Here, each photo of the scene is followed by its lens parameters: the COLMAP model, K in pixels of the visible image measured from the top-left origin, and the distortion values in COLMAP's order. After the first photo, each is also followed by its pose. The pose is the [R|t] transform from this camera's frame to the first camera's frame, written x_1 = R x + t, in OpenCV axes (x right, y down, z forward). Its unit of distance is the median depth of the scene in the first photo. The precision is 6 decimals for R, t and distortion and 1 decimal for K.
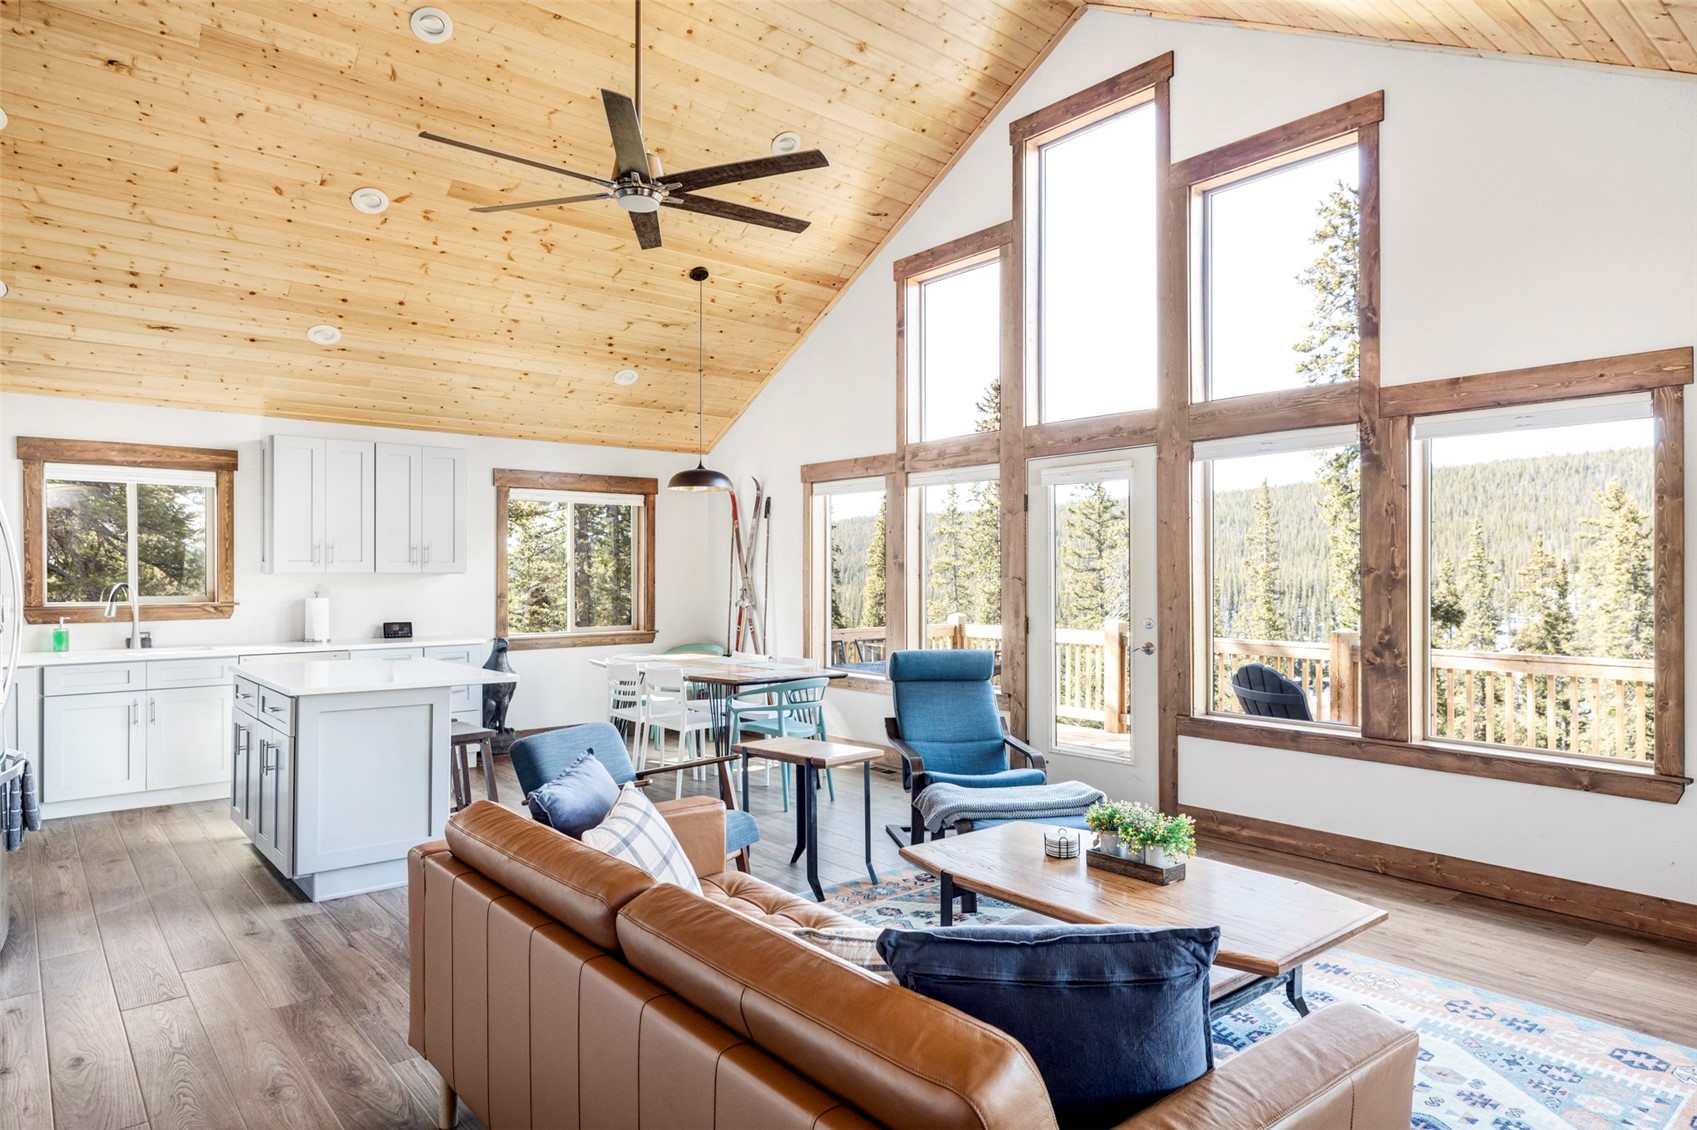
lens RADIAL K [[997.2, 0, 848.5], [0, 997.2, 565.0], [0, 0, 1]] dist [0.003901, 0.000708]
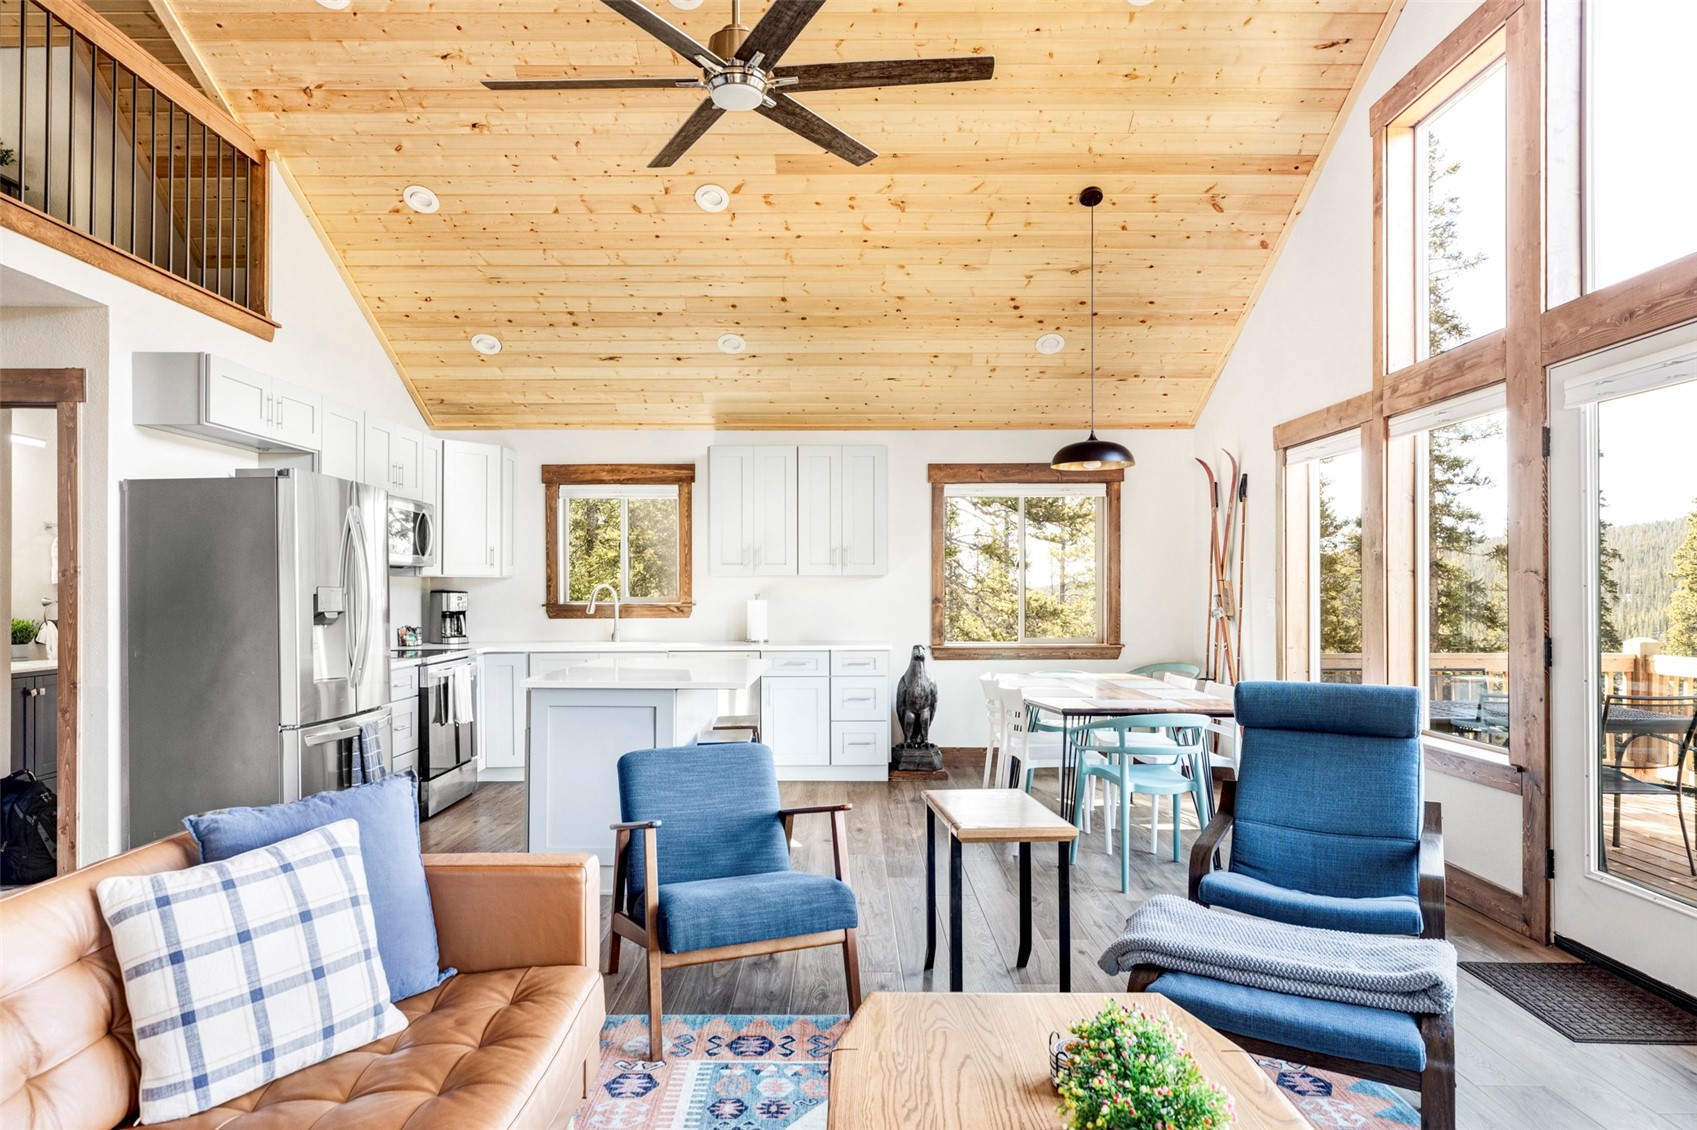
lens RADIAL K [[1011.5, 0, 843.1], [0, 1011.5, 583.1], [0, 0, 1]] dist [-0.001071, 0.000841]
pose [[0.765161, -0.004194, -0.643825, 0.223586], [0.005618, 0.999984, 0.000164, 0.016309], [0.643814, -0.003743, 0.765173, 0.259269]]
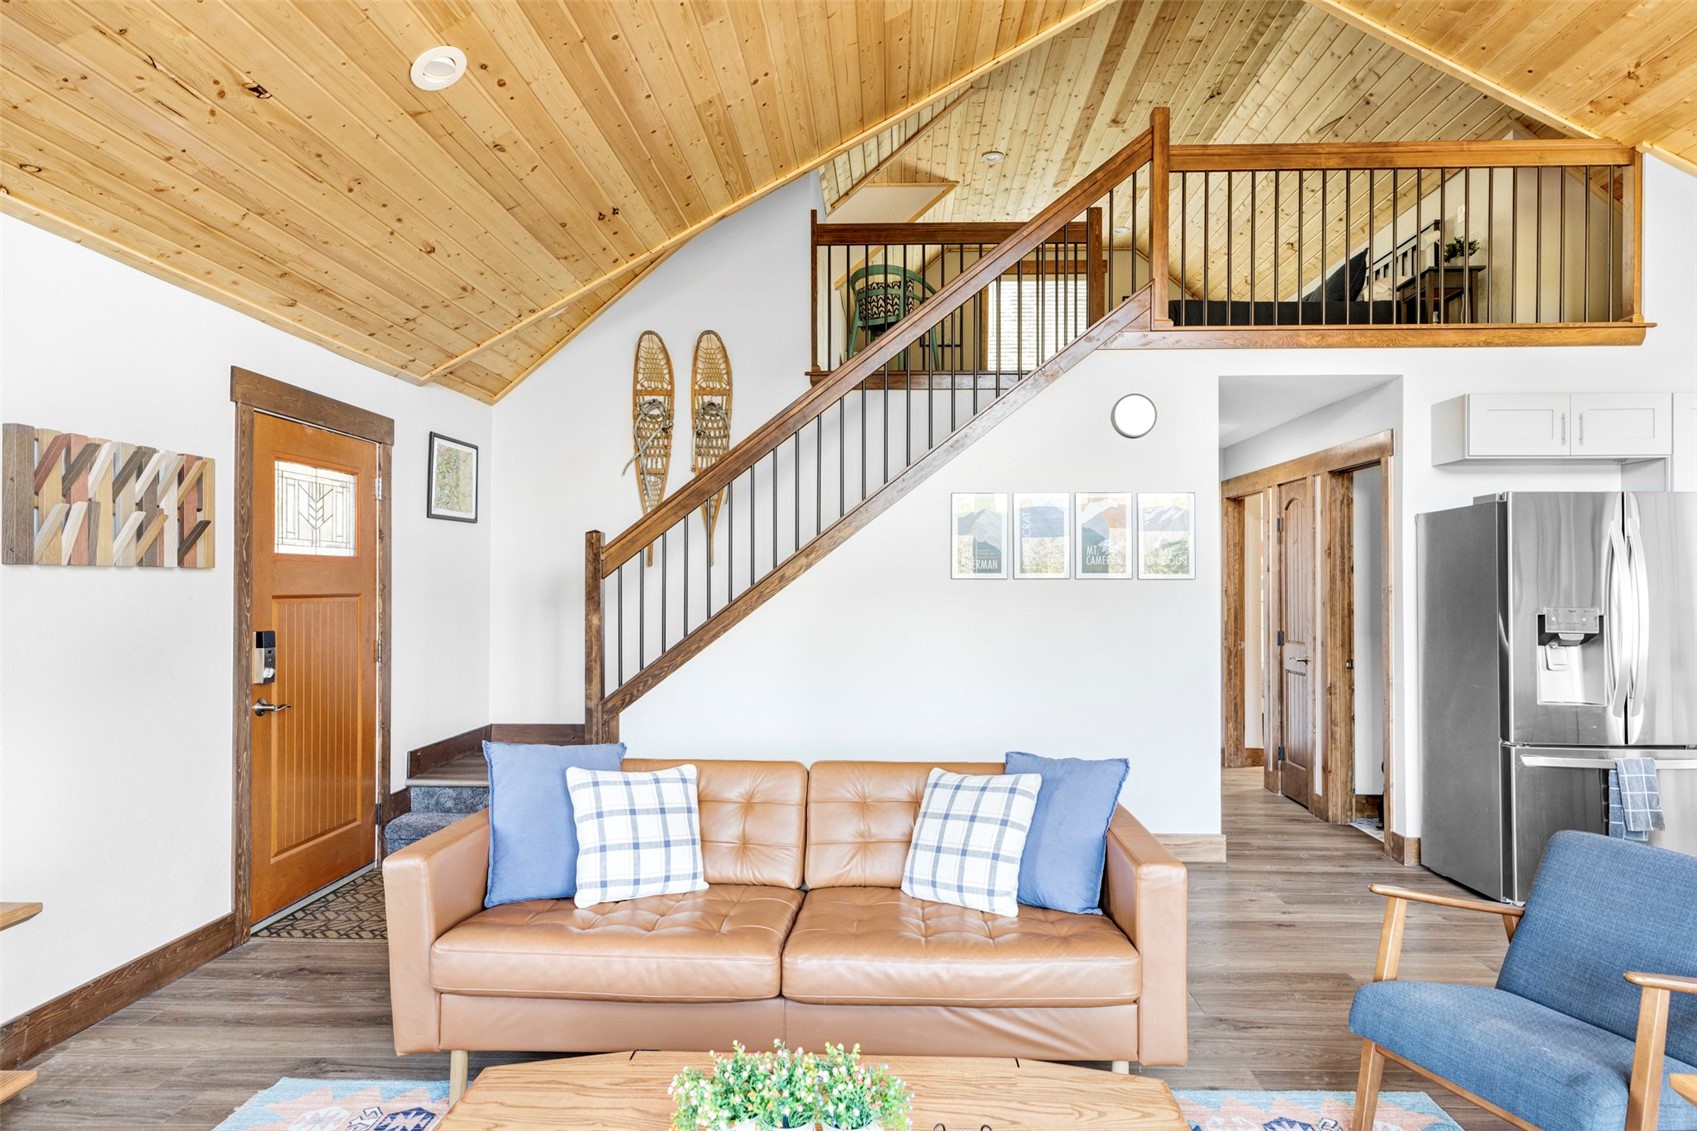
lens RADIAL K [[968.8, 0, 848.5], [0, 968.8, 565.5], [0, 0, 1]] dist [0.002512, 0.000687]
pose [[-0.672792, -0.011808, -0.739738, 0.298098], [0.007128, 0.999723, -0.022441, 0.001675], [0.739798, -0.020371, -0.672521, 0.613623]]
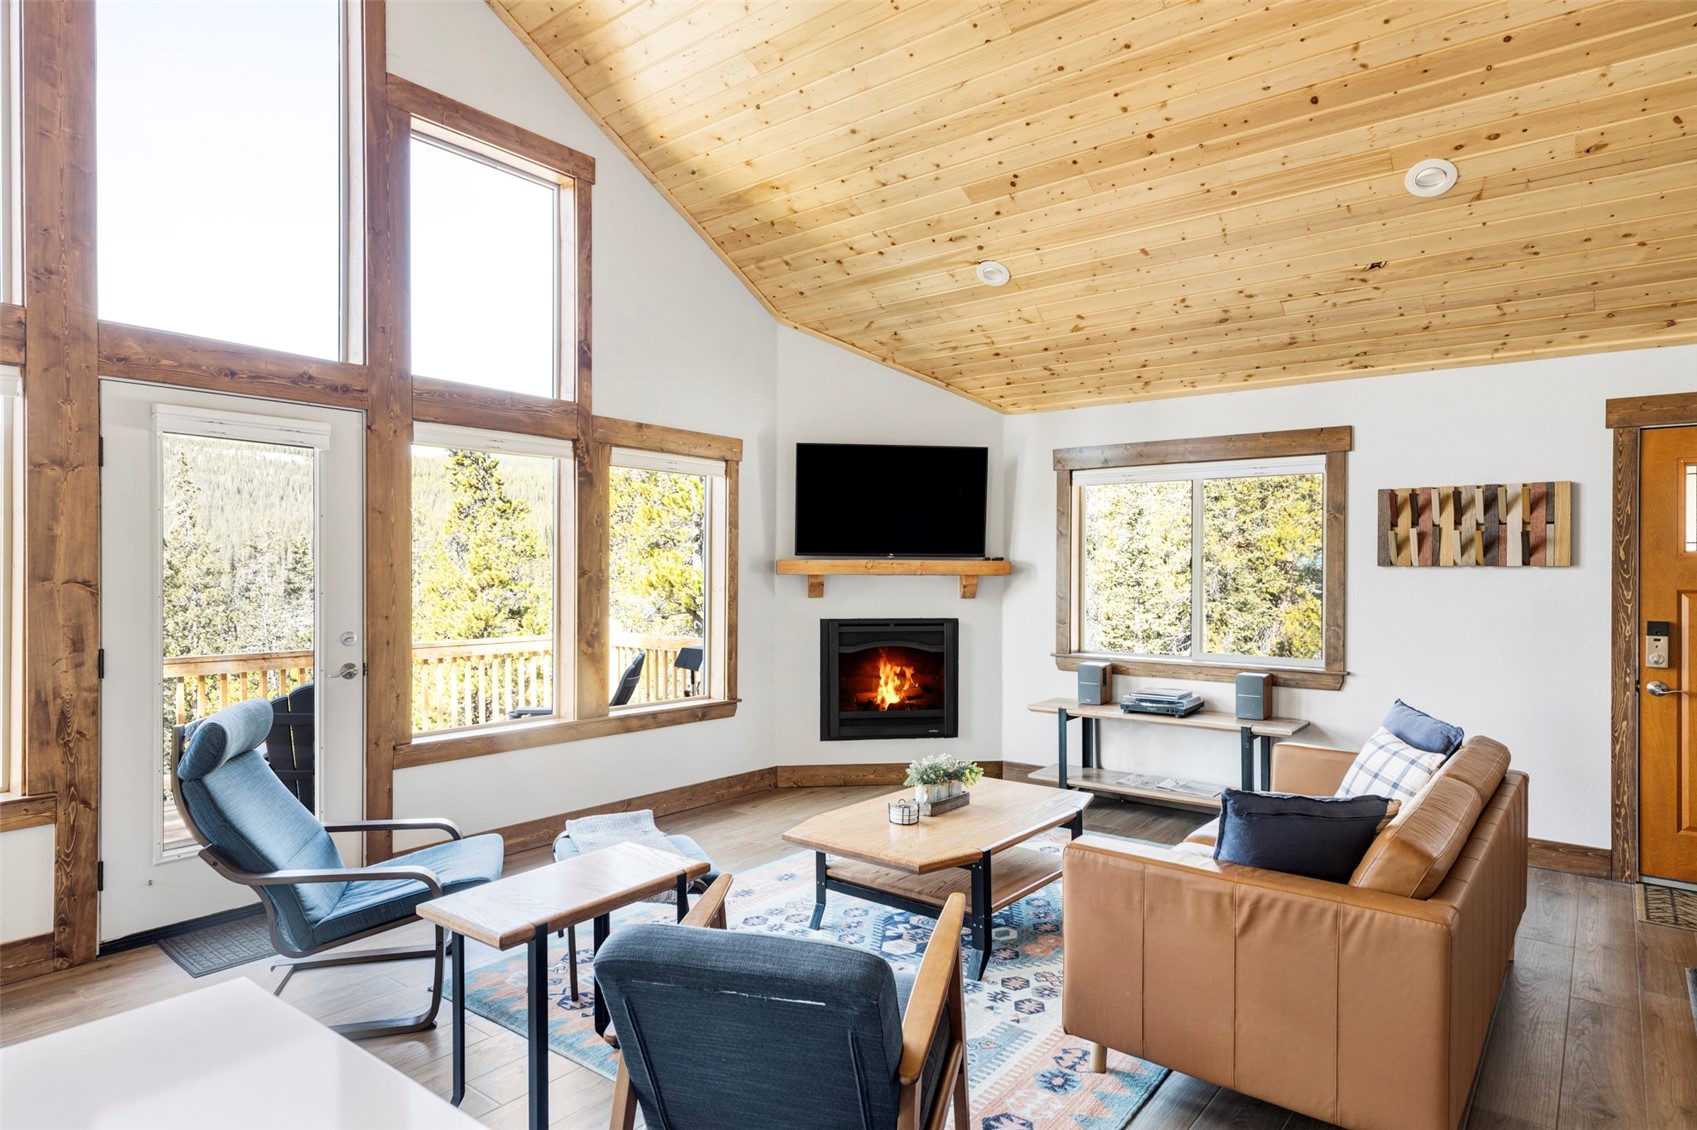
lens RADIAL K [[968.8, 0, 848.5], [0, 968.8, 565.0], [0, 0, 1]] dist [0.002512, 0.000687]
pose [[-0.206879, 0.006146, 0.978347, -0.423750], [-0.015041, 0.999842, -0.009461, 0.001856], [-0.978251, -0.016672, -0.206754, 0.634516]]
